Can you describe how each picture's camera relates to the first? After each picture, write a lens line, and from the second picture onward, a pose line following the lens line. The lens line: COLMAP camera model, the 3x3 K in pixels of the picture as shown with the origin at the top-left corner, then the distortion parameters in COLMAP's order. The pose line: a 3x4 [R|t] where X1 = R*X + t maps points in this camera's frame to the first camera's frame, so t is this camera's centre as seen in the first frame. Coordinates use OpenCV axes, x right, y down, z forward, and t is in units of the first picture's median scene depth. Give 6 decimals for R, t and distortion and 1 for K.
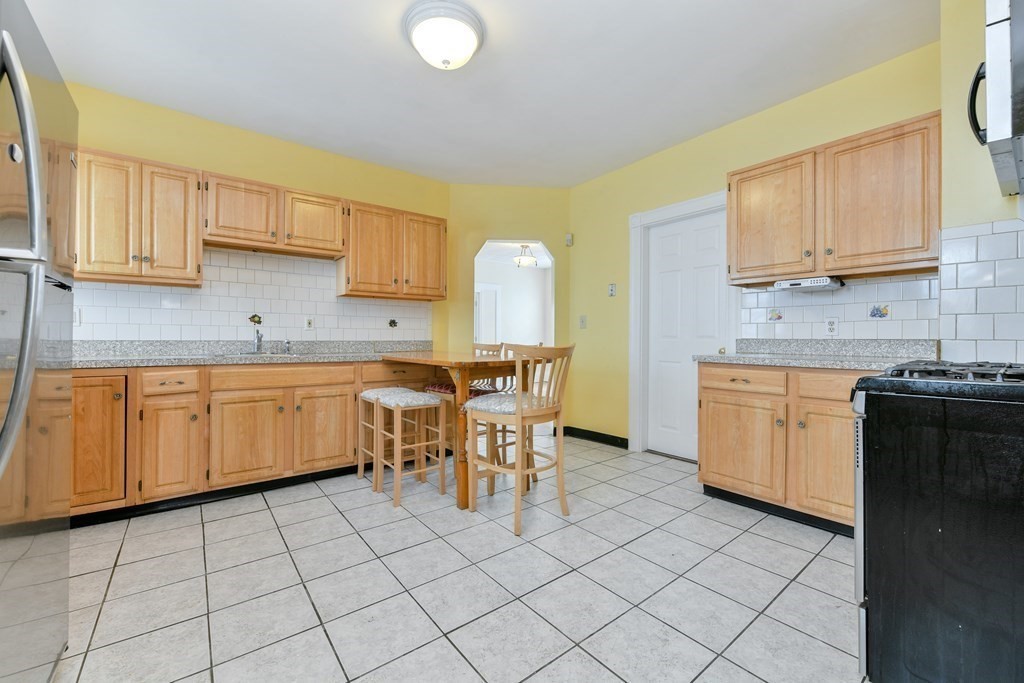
lens RADIAL K [[418.6, 0, 516.0], [0, 418.6, 337.0], [0, 0, 1]] dist [-0.000501, -0.000081]
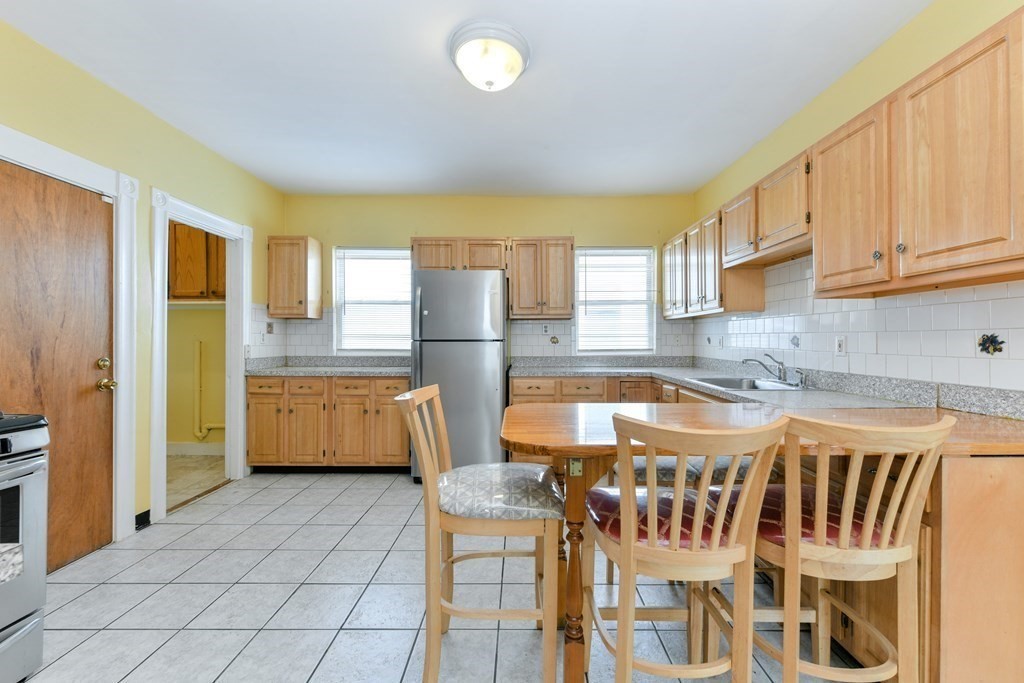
lens RADIAL K [[419.0, 0, 528.0], [0, 419.0, 340.9], [0, 0, 1]] dist [0.001419, 0.000010]
pose [[-0.614281, 0.000245, -0.789087, 0.329452], [0.001512, 0.999998, -0.000867, -0.040628], [0.789086, -0.001726, -0.614281, 1.016000]]
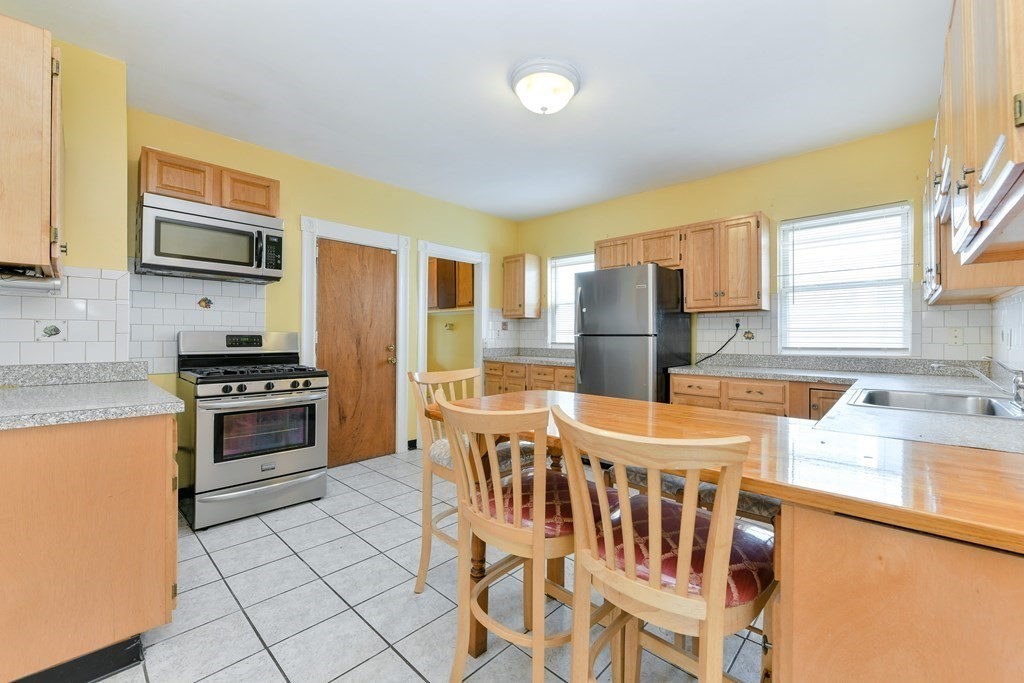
lens RADIAL K [[418.6, 0, 516.0], [0, 418.6, 337.0], [0, 0, 1]] dist [-0.000501, -0.000081]
pose [[-0.988400, -0.004297, -0.151815, 0.048875], [-0.004227, 0.999991, -0.000783, -0.036793], [0.151817, -0.000133, -0.988409, 1.263695]]
